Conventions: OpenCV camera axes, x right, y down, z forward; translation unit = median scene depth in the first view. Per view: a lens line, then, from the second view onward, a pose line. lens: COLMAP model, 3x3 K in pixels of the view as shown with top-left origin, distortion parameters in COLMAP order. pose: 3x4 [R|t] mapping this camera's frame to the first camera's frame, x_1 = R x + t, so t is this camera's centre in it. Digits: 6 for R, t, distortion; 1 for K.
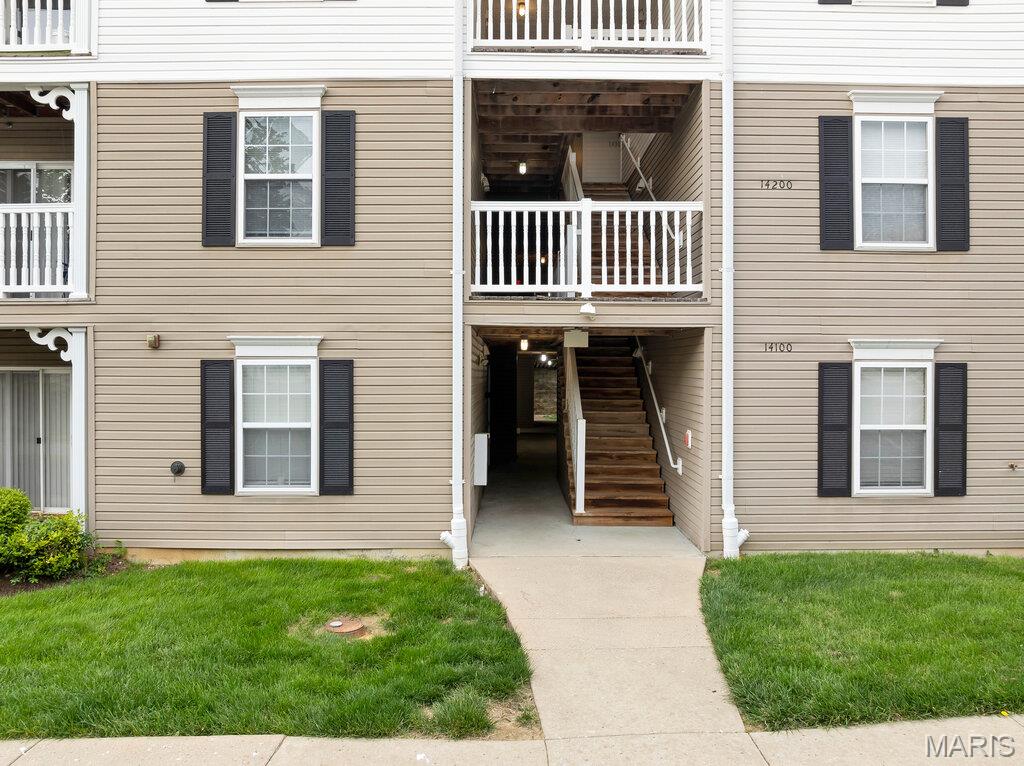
lens RADIAL K [[705.6, 0, 512.0], [0, 705.6, 383.0], [0, 0, 1]] dist [-0.025503, -0.001394]
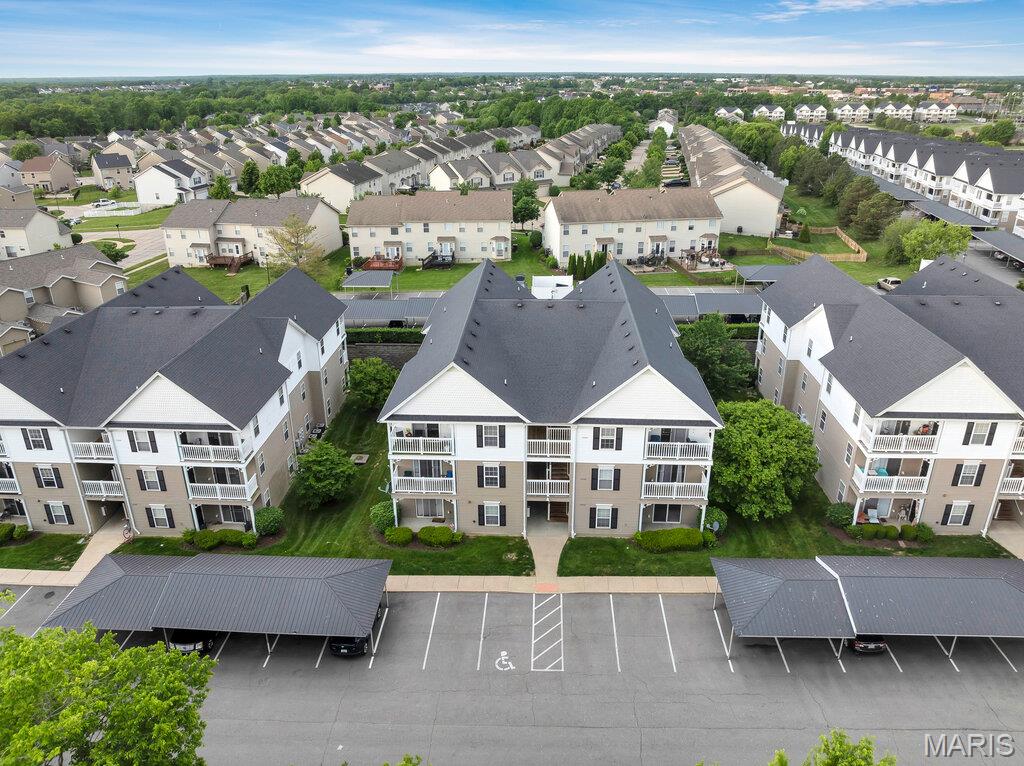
lens RADIAL K [[710.3, 0, 517.8], [0, 710.3, 361.6], [0, 0, 1]] dist [0.077467, -0.000714]
pose [[0.998990, 0.013614, -0.042821, 0.095499], [0.004098, 0.921414, 0.388561, -3.254239], [0.044746, -0.388344, 0.920427, -3.719563]]
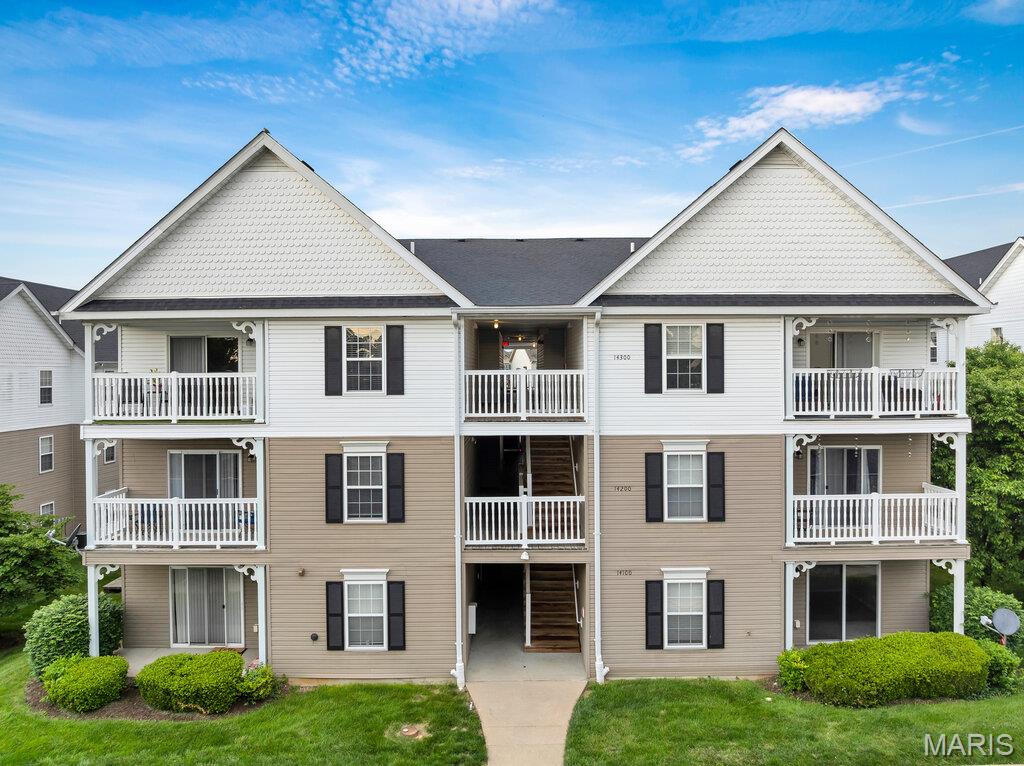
lens RADIAL K [[714.3, 0, 512.0], [0, 714.3, 383.0], [0, 0, 1]] dist [-0.013319, -0.001037]
pose [[0.999933, -0.008826, -0.007539, 0.089945], [0.008892, 0.999922, 0.008754, -0.592967], [0.007461, -0.008820, 0.999933, -0.958334]]
